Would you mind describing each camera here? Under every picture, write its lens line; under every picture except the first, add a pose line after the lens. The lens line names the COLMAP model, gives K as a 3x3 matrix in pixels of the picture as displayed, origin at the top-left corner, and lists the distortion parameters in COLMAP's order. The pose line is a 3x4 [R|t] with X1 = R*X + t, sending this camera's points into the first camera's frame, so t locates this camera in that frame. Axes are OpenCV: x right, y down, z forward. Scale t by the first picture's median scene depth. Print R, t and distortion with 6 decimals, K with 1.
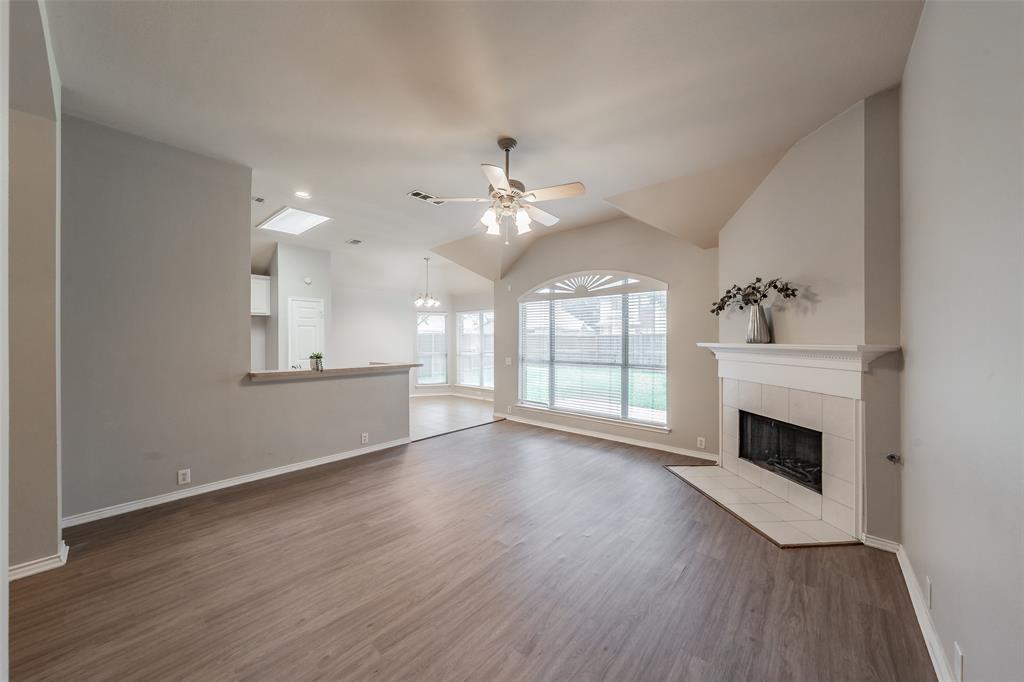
lens RADIAL K [[358.9, 0, 508.2], [0, 358.9, 339.9], [0, 0, 1]] dist [-0.001788, -0.000368]
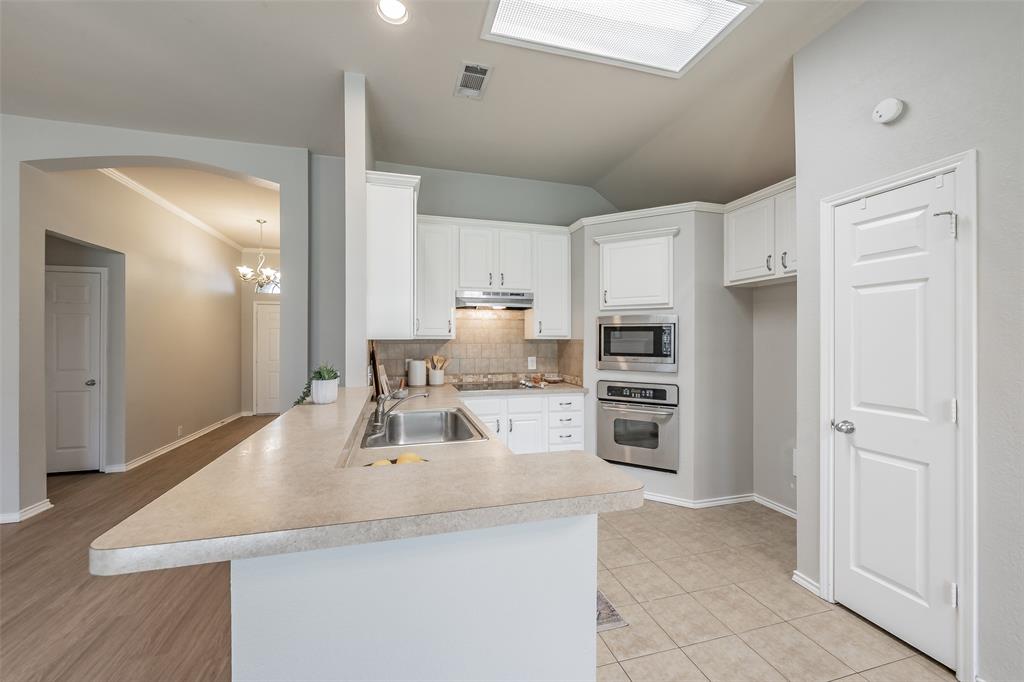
lens RADIAL K [[393.7, 0, 513.8], [0, 393.7, 338.6], [0, 0, 1]] dist [-0.002295, 0.000507]
pose [[-0.549829, 0.002176, -0.835274, -0.163990], [0.001099, 0.999998, 0.001882, 0.001215], [0.835276, 0.000117, -0.549831, 0.926648]]
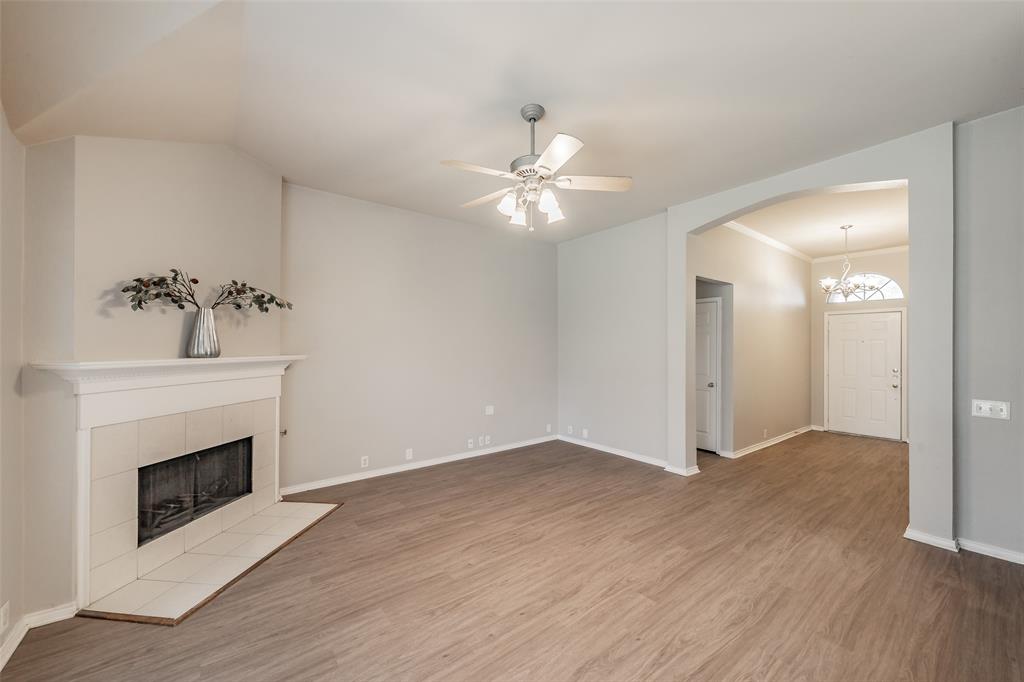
lens RADIAL K [[393.7, 0, 509.1], [0, 393.7, 343.9], [0, 0, 1]] dist [-0.002295, 0.000507]
pose [[-0.978850, -0.000285, 0.204581, -0.065692], [-0.001585, 0.999980, -0.006190, -0.008782], [-0.204575, -0.006383, -0.978830, 0.919502]]
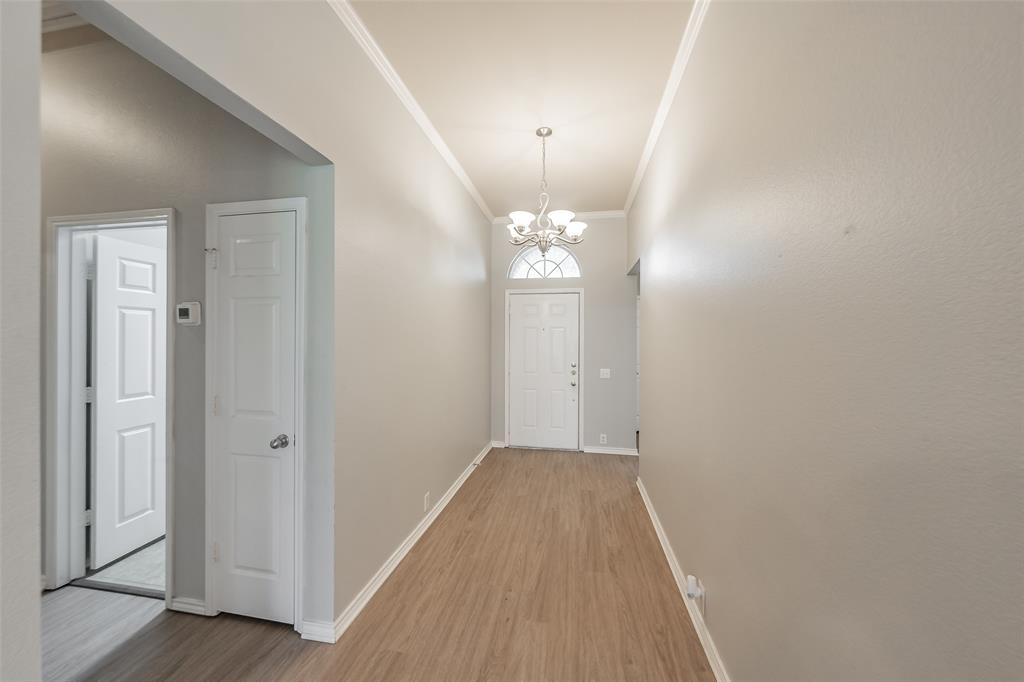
lens RADIAL K [[358.9, 0, 514.3], [0, 358.9, 336.6], [0, 0, 1]] dist [-0.001788, -0.000368]
pose [[-0.862070, 0.000431, -0.506790, -0.336995], [0.000078, 1.000000, 0.000718, -0.007919], [0.506790, 0.000579, -0.862070, 0.323346]]
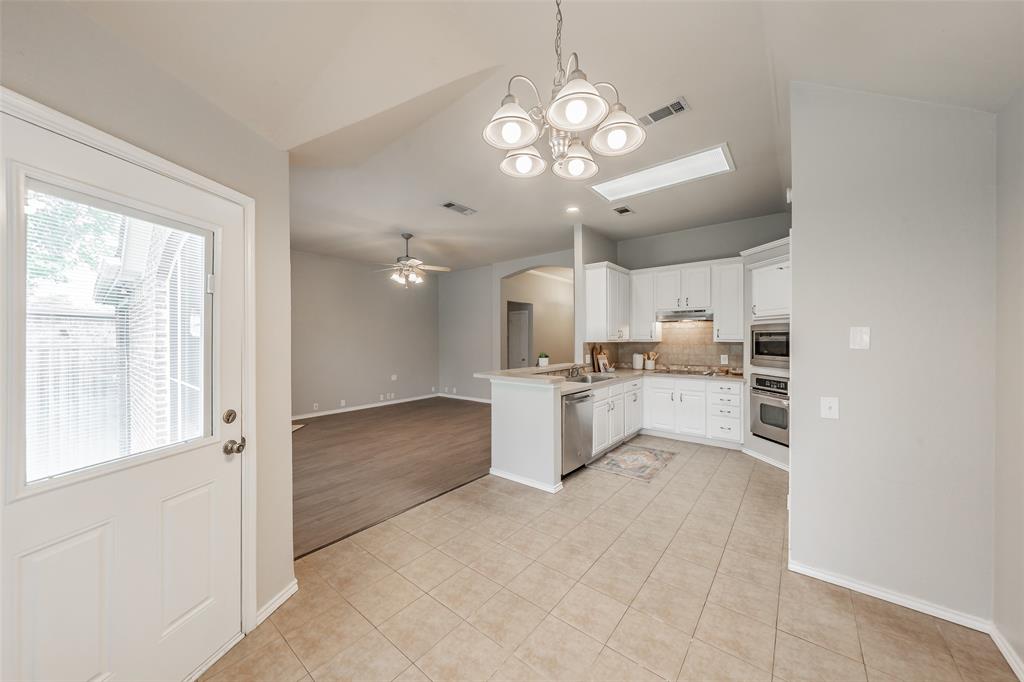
lens RADIAL K [[358.9, 0, 510.3], [0, 358.9, 339.4], [0, 0, 1]] dist [-0.001788, -0.000368]
pose [[-0.999490, 0.005862, -0.031381, -0.226957], [0.005827, 0.999982, 0.001216, -0.005547], [0.031387, 0.001033, -0.999507, 1.387596]]
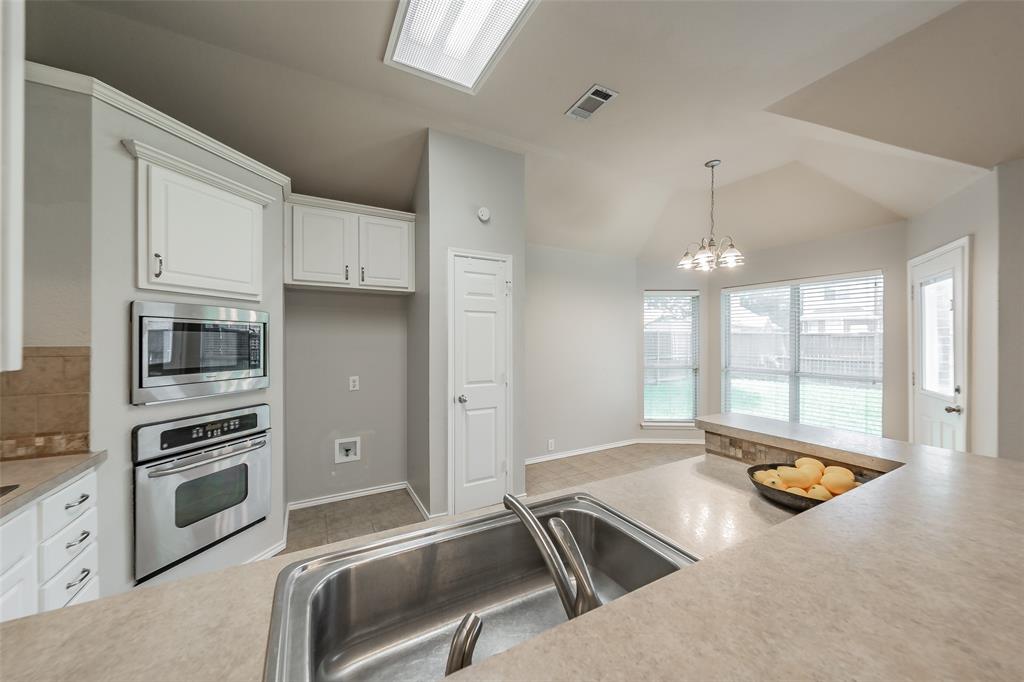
lens RADIAL K [[358.9, 0, 498.6], [0, 358.9, 342.3], [0, 0, 1]] dist [-0.001788, -0.000368]
pose [[0.930223, 0.007147, -0.366924, -0.366241], [-0.004673, 0.999960, 0.007630, -0.002256], [0.366964, -0.005383, 0.930219, 0.567912]]
